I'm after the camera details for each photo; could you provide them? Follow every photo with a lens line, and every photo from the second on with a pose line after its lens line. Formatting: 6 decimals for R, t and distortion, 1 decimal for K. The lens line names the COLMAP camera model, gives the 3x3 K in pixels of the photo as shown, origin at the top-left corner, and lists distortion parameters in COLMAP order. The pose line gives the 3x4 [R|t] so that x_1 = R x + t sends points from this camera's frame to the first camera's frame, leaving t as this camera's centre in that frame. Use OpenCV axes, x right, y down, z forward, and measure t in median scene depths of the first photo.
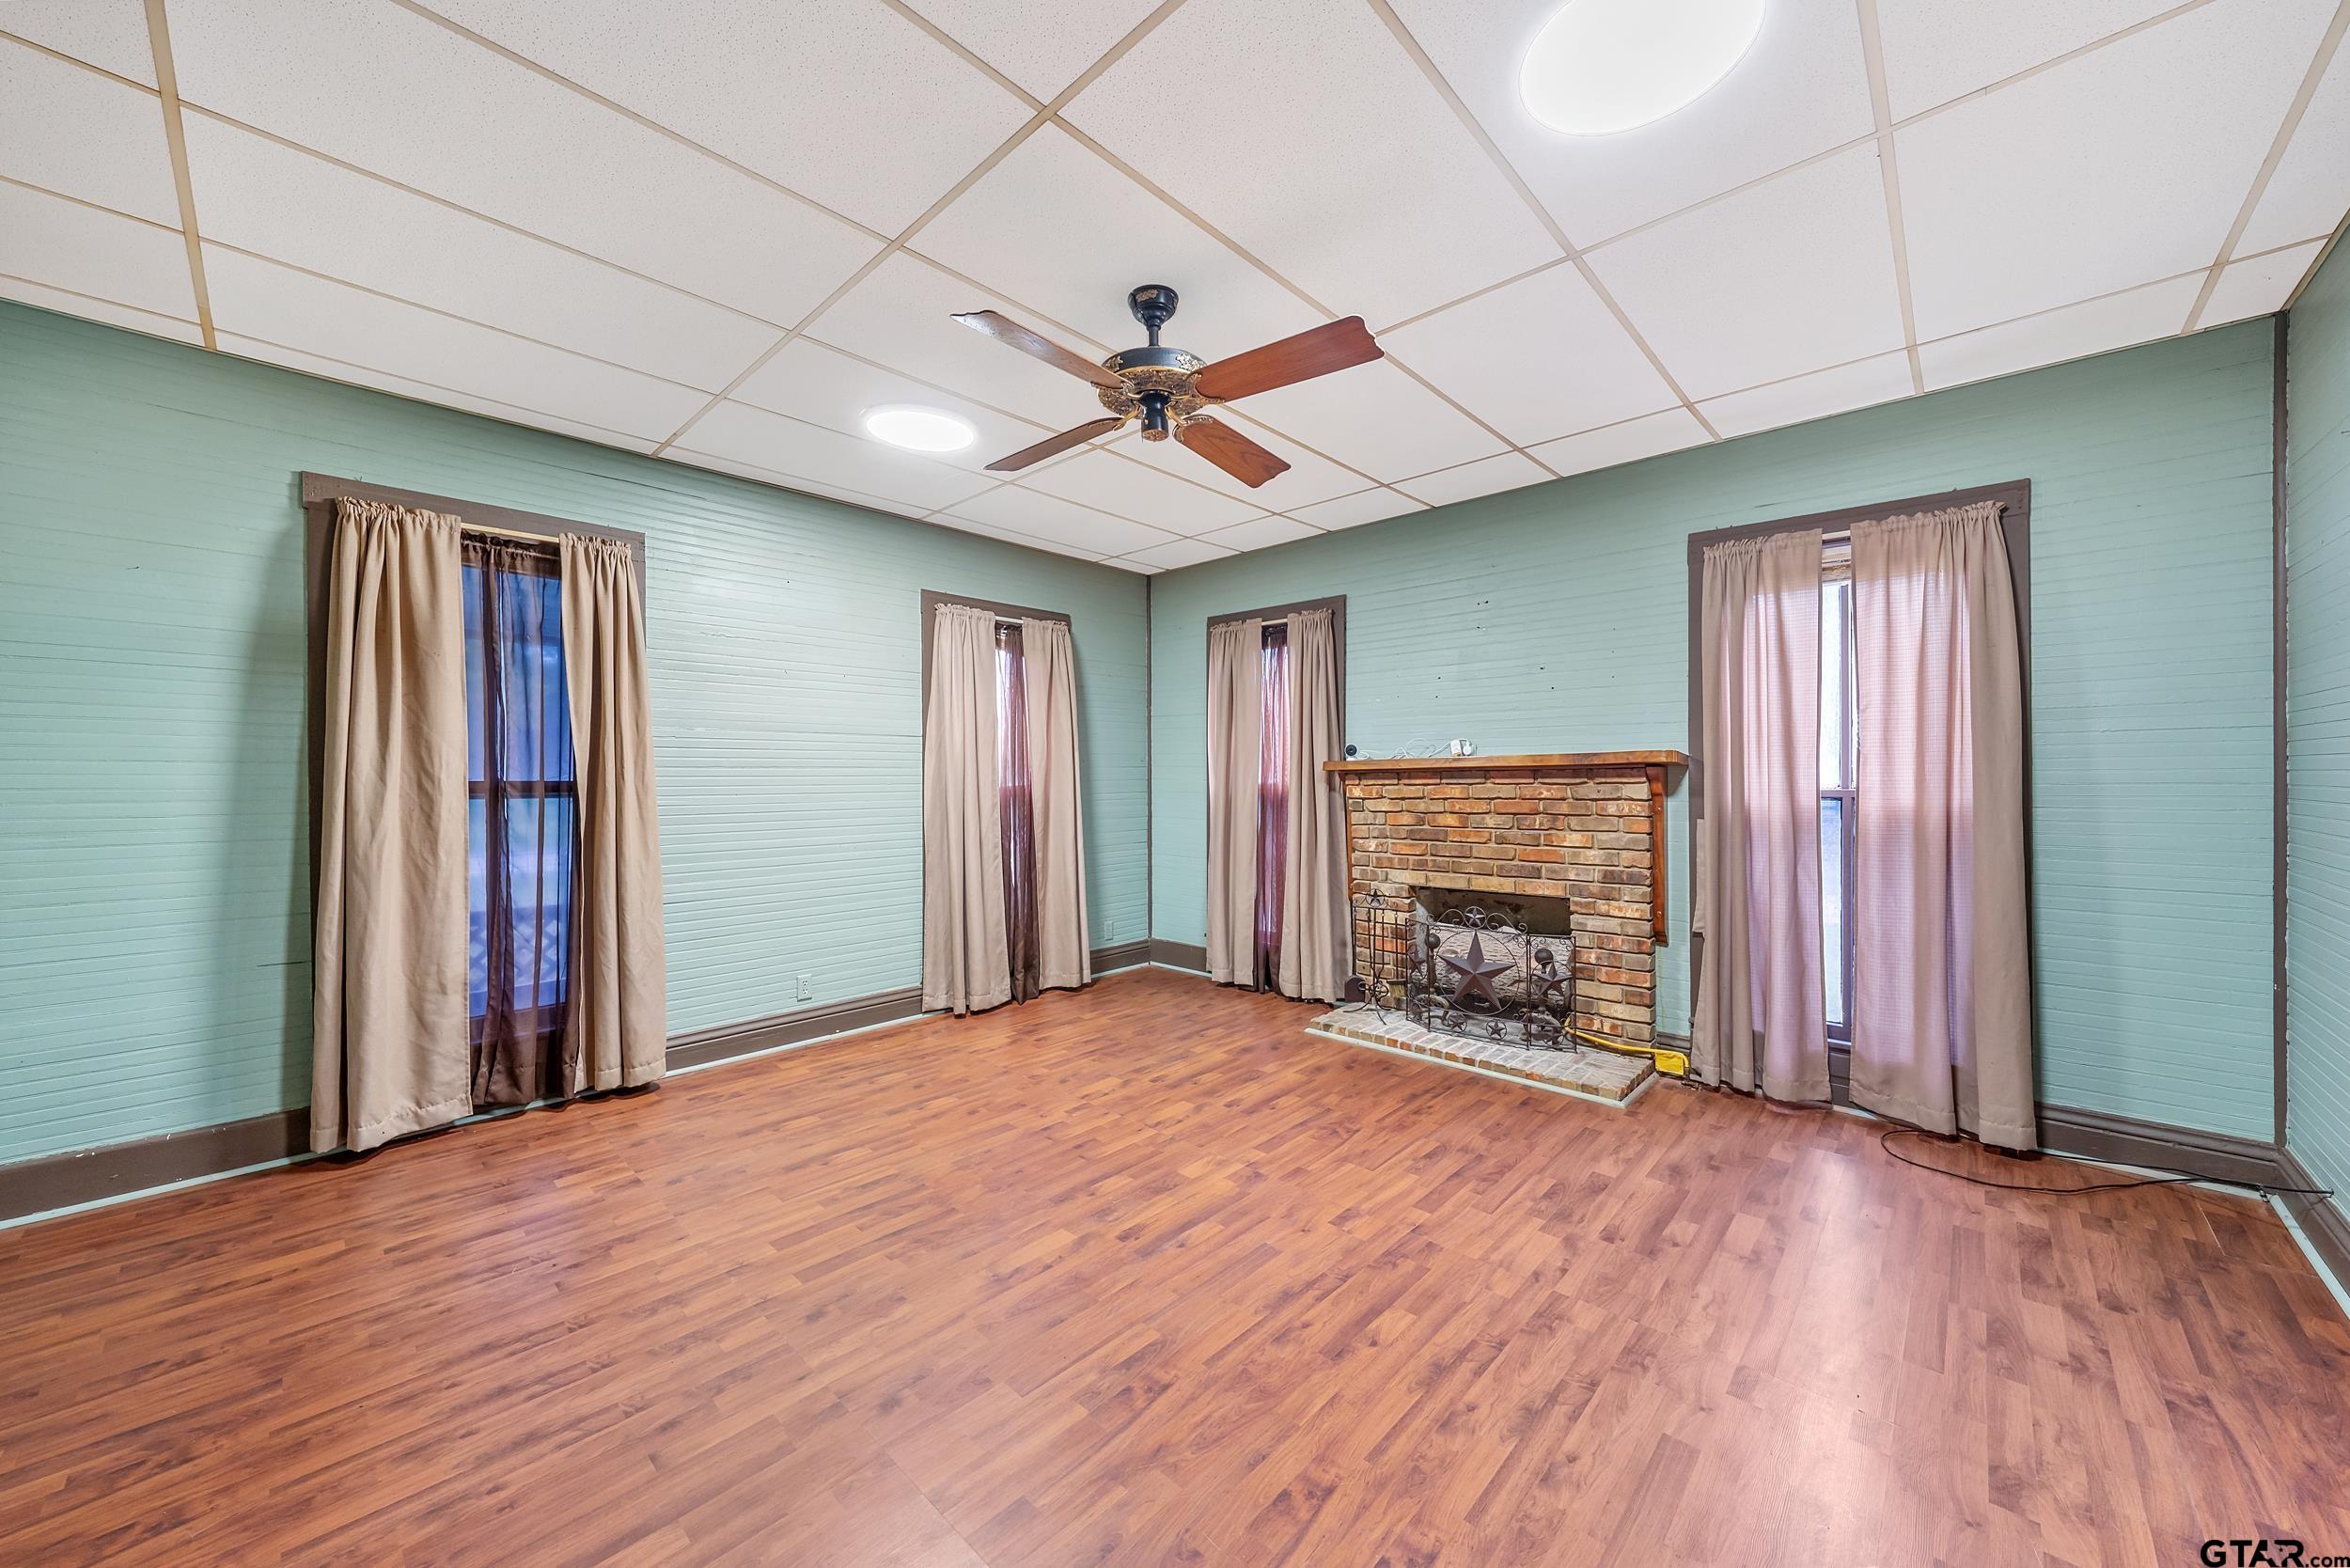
lens RADIAL K [[845.5, 0, 1177.5], [0, 845.5, 784.3], [0, 0, 1]] dist [-0.000225, -0.000039]
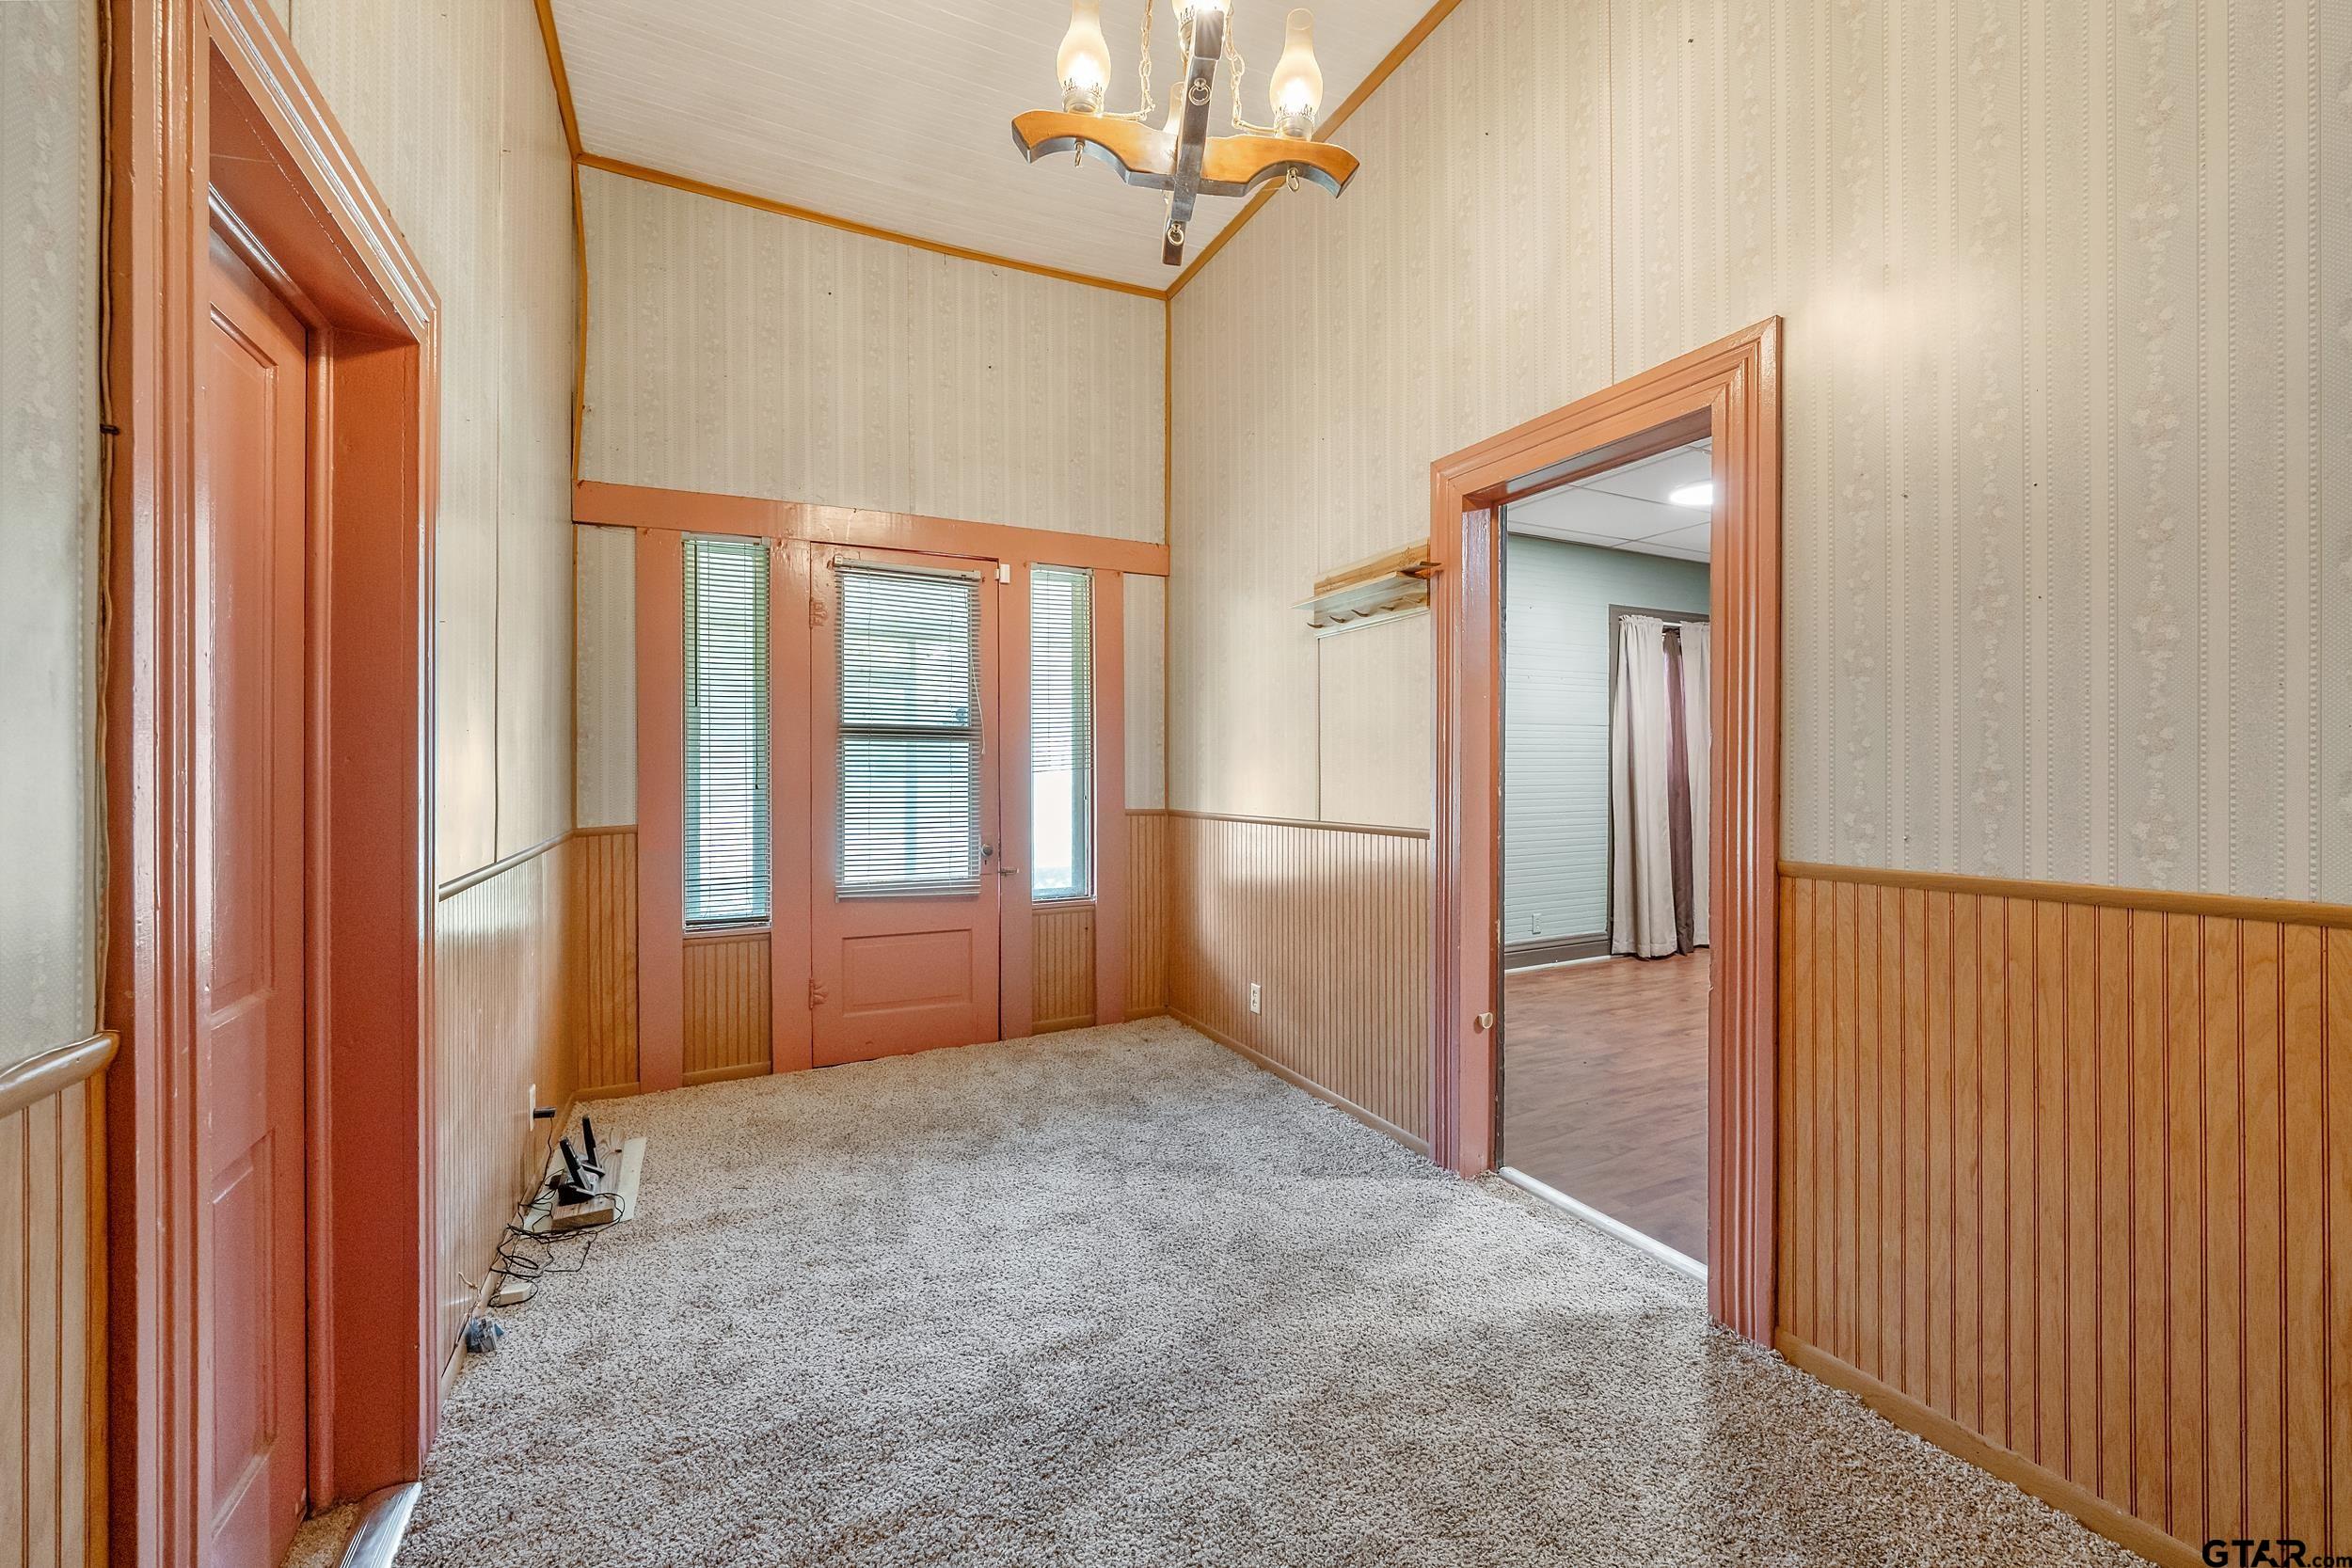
lens RADIAL K [[917.2, 0, 1170.1], [0, 917.2, 772.1], [0, 0, 1]] dist [-0.002367, -0.000083]
pose [[0.937654, 0.004175, -0.347546, -0.428738], [-0.004458, 0.999990, -0.000013, 0.011985], [0.347542, 0.001562, 0.937663, -0.438691]]
